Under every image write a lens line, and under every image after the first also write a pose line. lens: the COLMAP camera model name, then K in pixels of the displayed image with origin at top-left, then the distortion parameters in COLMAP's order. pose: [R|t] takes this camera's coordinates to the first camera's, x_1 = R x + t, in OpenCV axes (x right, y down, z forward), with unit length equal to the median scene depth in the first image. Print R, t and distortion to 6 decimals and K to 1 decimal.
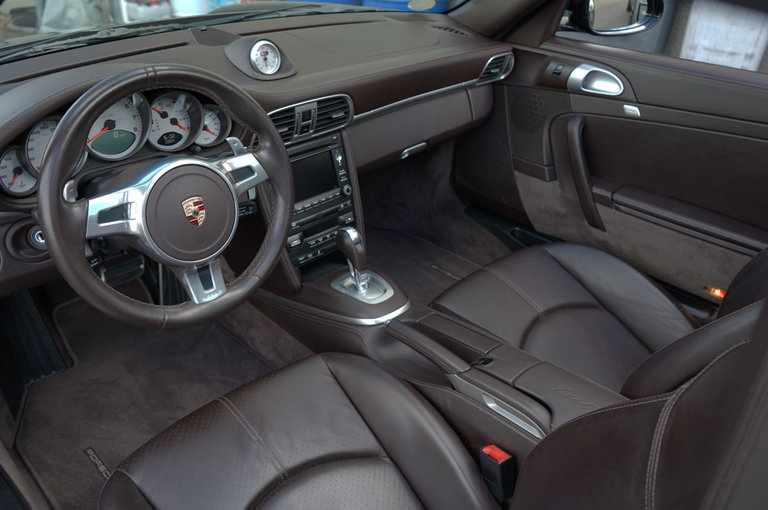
lens RADIAL K [[632.3, 0, 384.0], [0, 632.3, 255.0], [0, 0, 1]] dist [-0.000462, 0.001267]
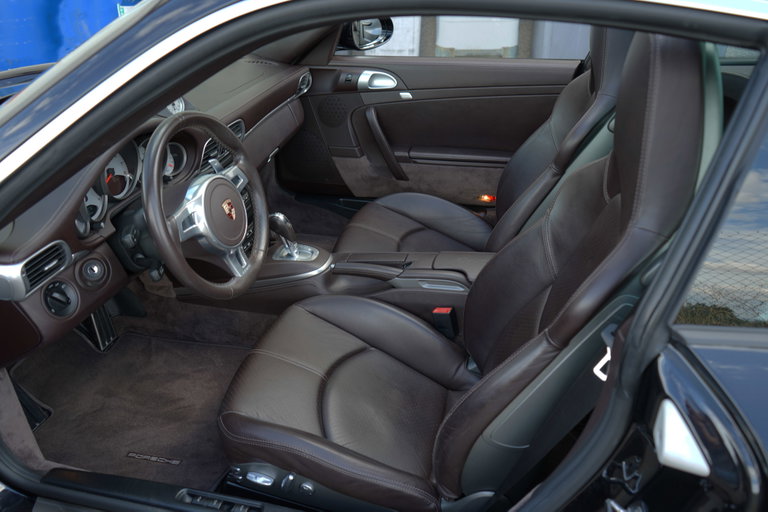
lens RADIAL K [[632.3, 0, 384.0], [0, 632.3, 256.0], [0, 0, 1]] dist [-0.000462, 0.001267]
pose [[0.834103, -0.293376, 0.467121, -0.437157], [0.307566, 0.950333, 0.047660, 0.042132], [-0.457903, 0.103917, 0.882908, -0.242091]]
